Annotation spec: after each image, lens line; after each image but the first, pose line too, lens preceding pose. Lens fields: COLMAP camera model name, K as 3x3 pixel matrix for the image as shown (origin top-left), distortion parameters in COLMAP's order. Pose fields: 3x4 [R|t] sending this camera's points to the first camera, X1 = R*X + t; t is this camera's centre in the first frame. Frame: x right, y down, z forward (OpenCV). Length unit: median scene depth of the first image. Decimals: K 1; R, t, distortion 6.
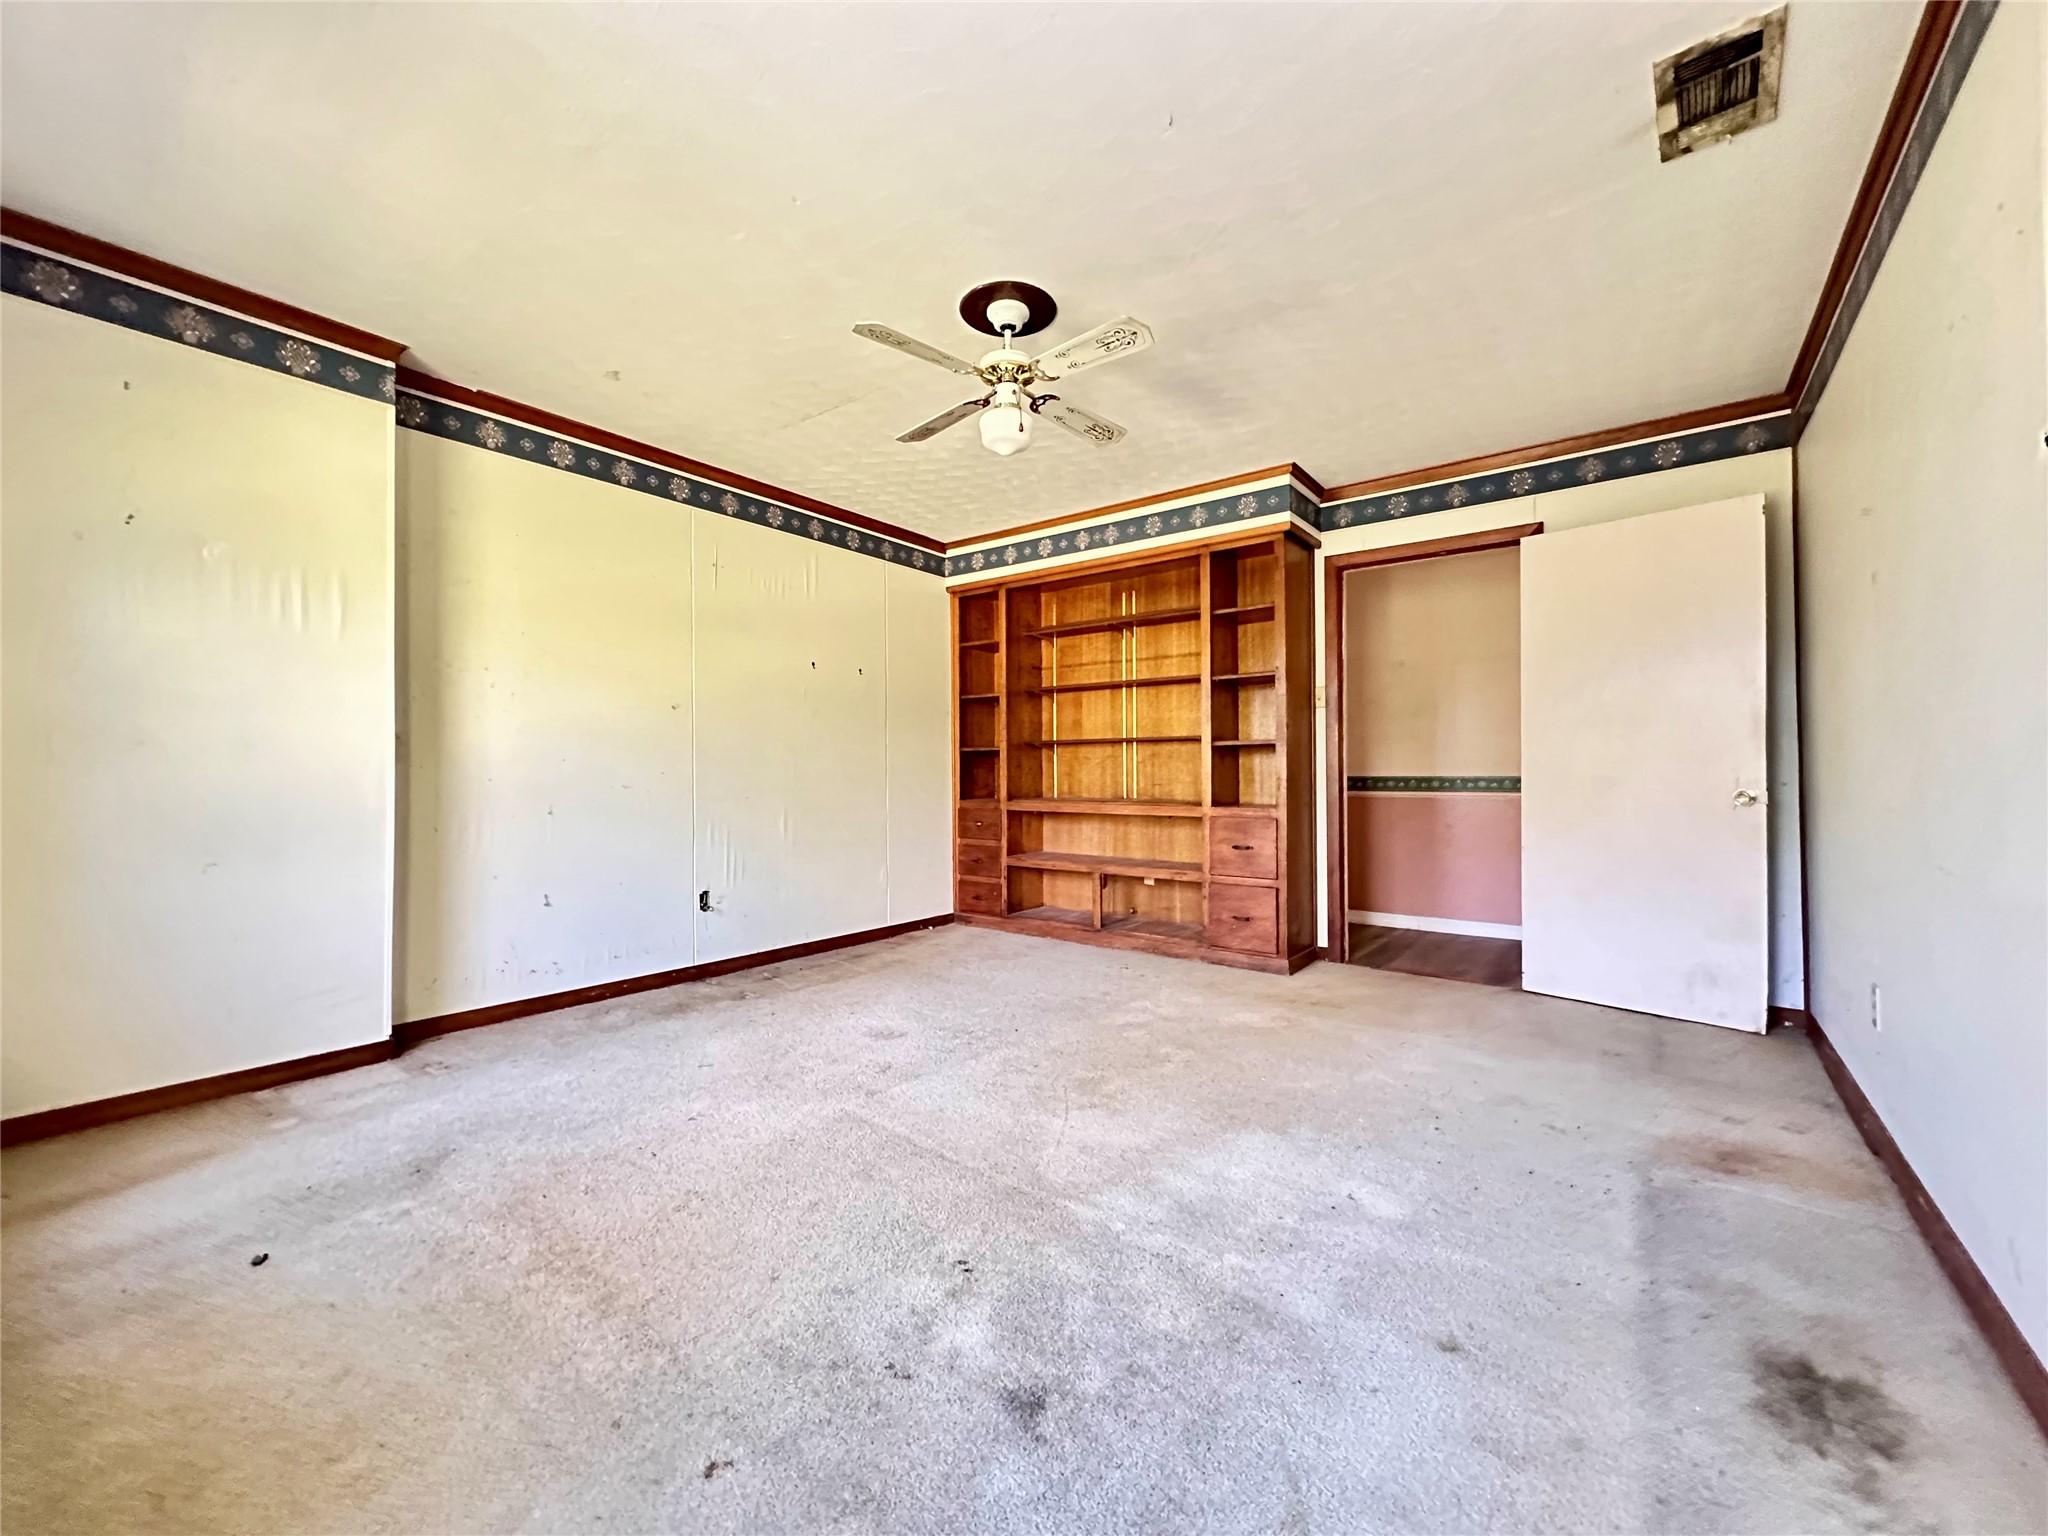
lens RADIAL K [[816.2, 0, 1026.9], [0, 816.2, 767.0], [0, 0, 1]] dist [-0.001111, 0.000337]
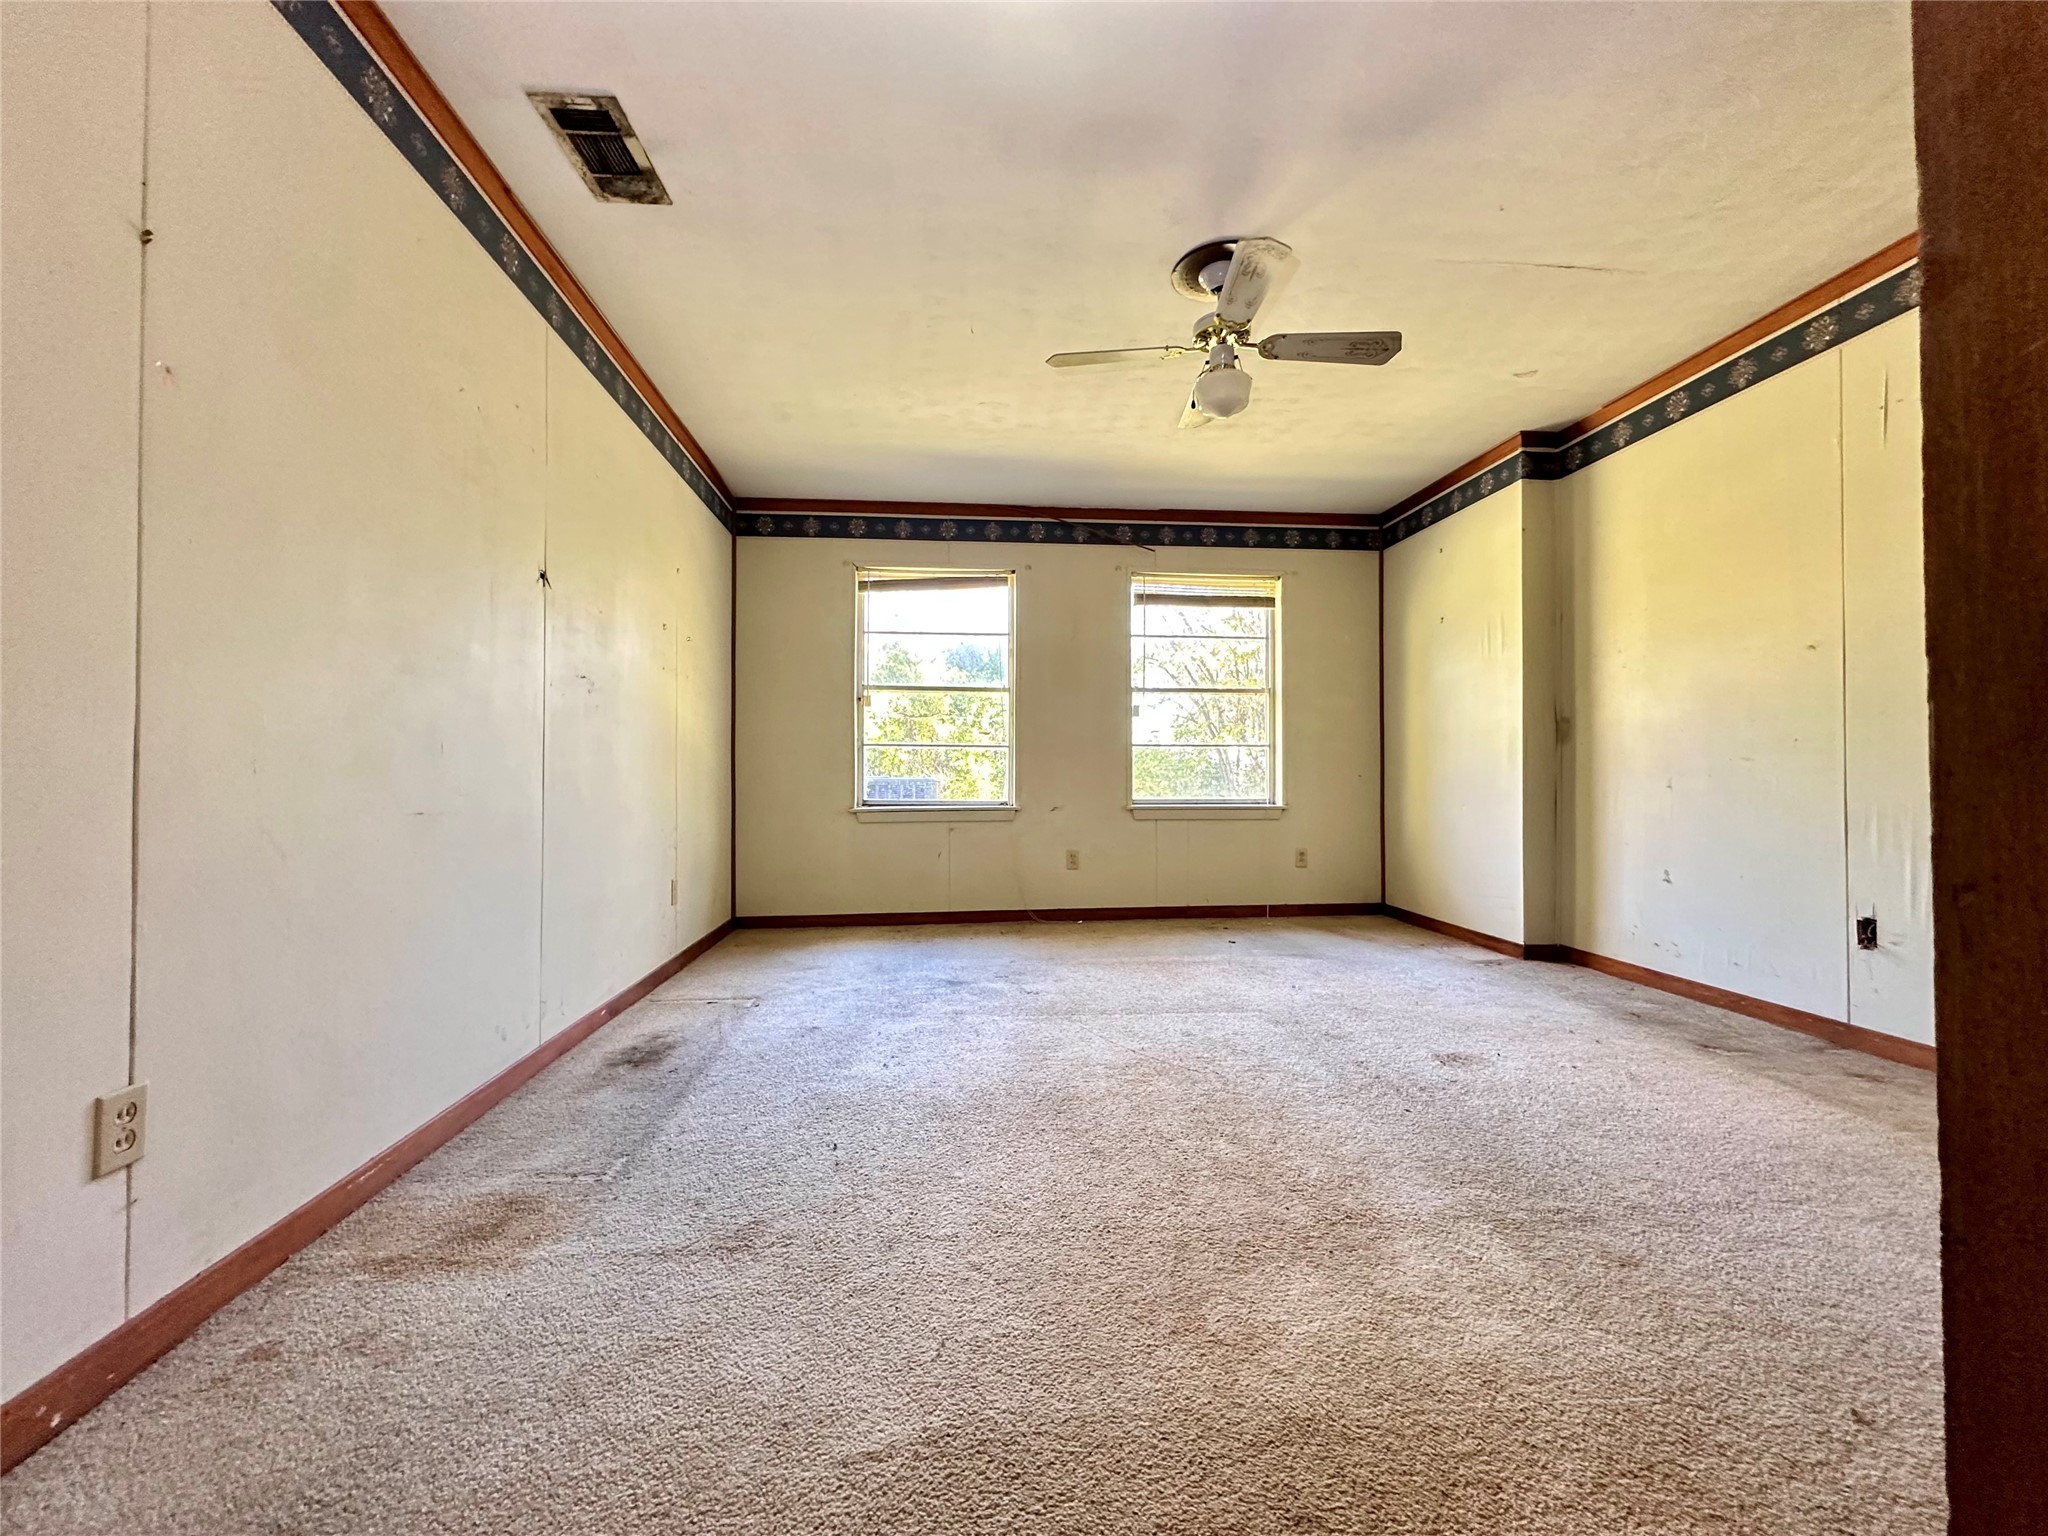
lens RADIAL K [[816.2, 0, 1026.9], [0, 816.2, 767.0], [0, 0, 1]] dist [-0.001111, 0.000337]
pose [[-0.726768, -0.002021, -0.686880, 0.889891], [0.008725, 0.999888, -0.012173, 0.054686], [0.686827, -0.014840, -0.726669, 1.659972]]
